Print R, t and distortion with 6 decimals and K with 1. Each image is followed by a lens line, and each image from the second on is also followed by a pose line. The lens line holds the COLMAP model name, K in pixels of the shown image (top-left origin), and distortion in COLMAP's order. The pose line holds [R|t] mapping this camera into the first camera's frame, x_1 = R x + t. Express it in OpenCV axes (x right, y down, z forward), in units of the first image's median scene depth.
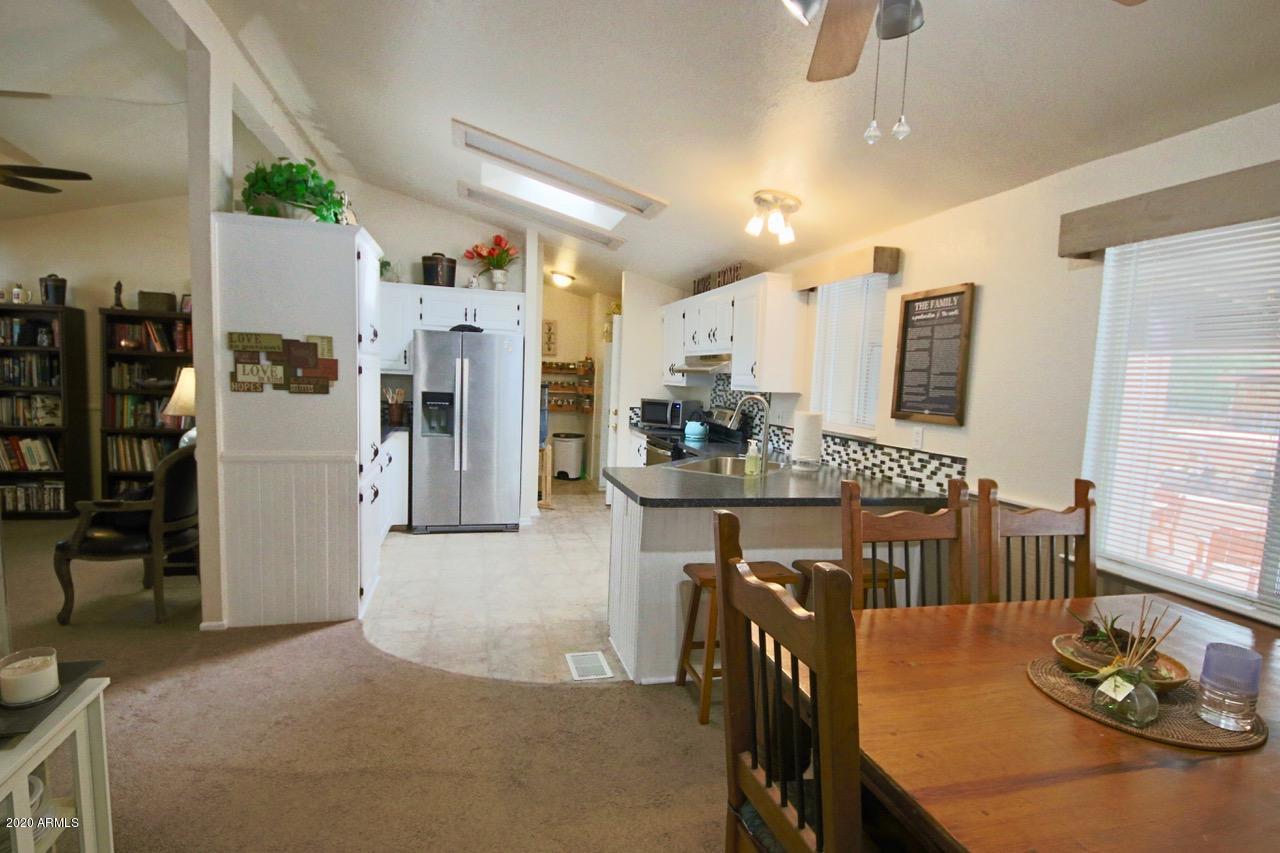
lens RADIAL K [[637.9, 0, 637.6], [0, 637.9, 440.9], [0, 0, 1]] dist [0.045499, -0.038965]
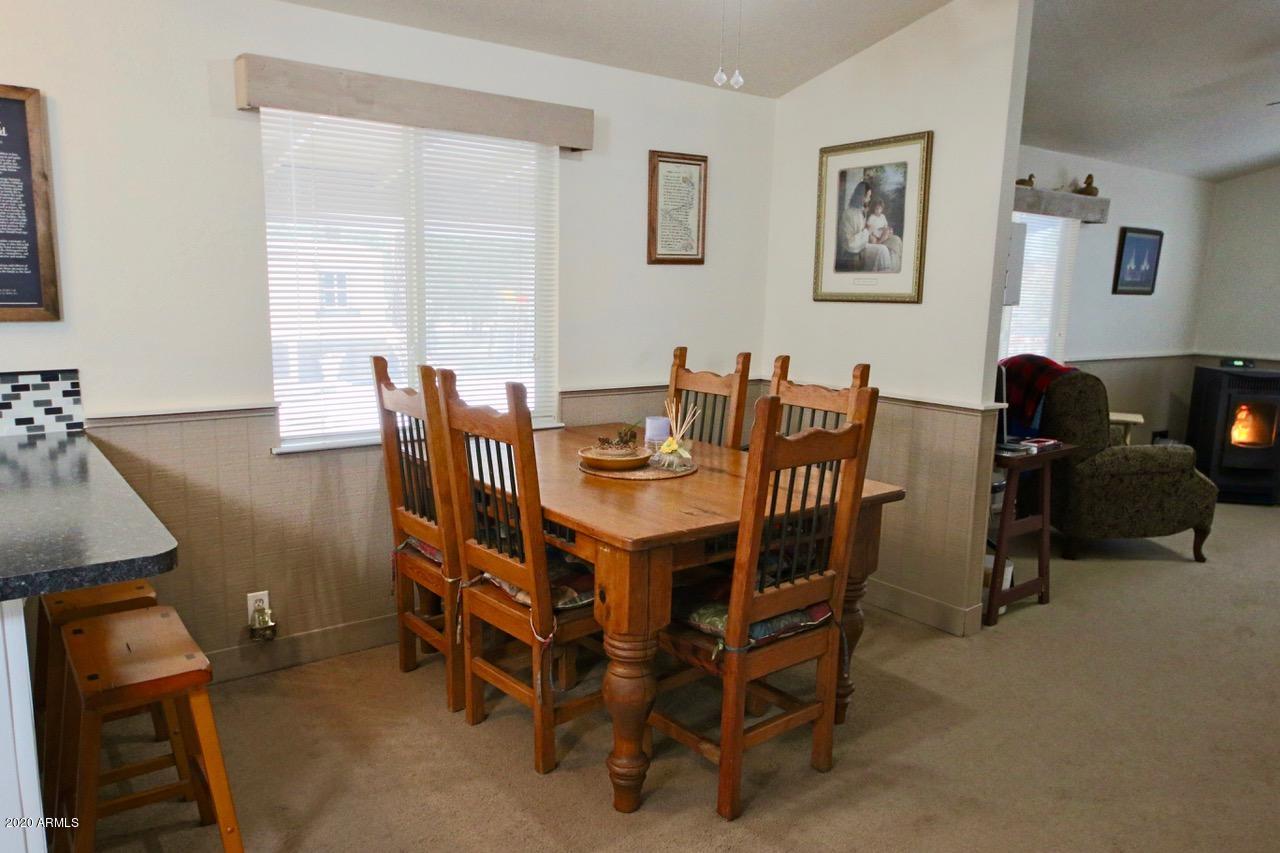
lens RADIAL K [[910.8, 0, 639.2], [0, 910.8, 439.8], [0, 0, 1]] dist [0.033016, -0.005179]
pose [[-0.379140, -0.211389, 0.900871, -0.342386], [0.052377, 0.967094, 0.248971, -0.064351], [-0.923856, 0.141580, -0.355592, 0.487017]]
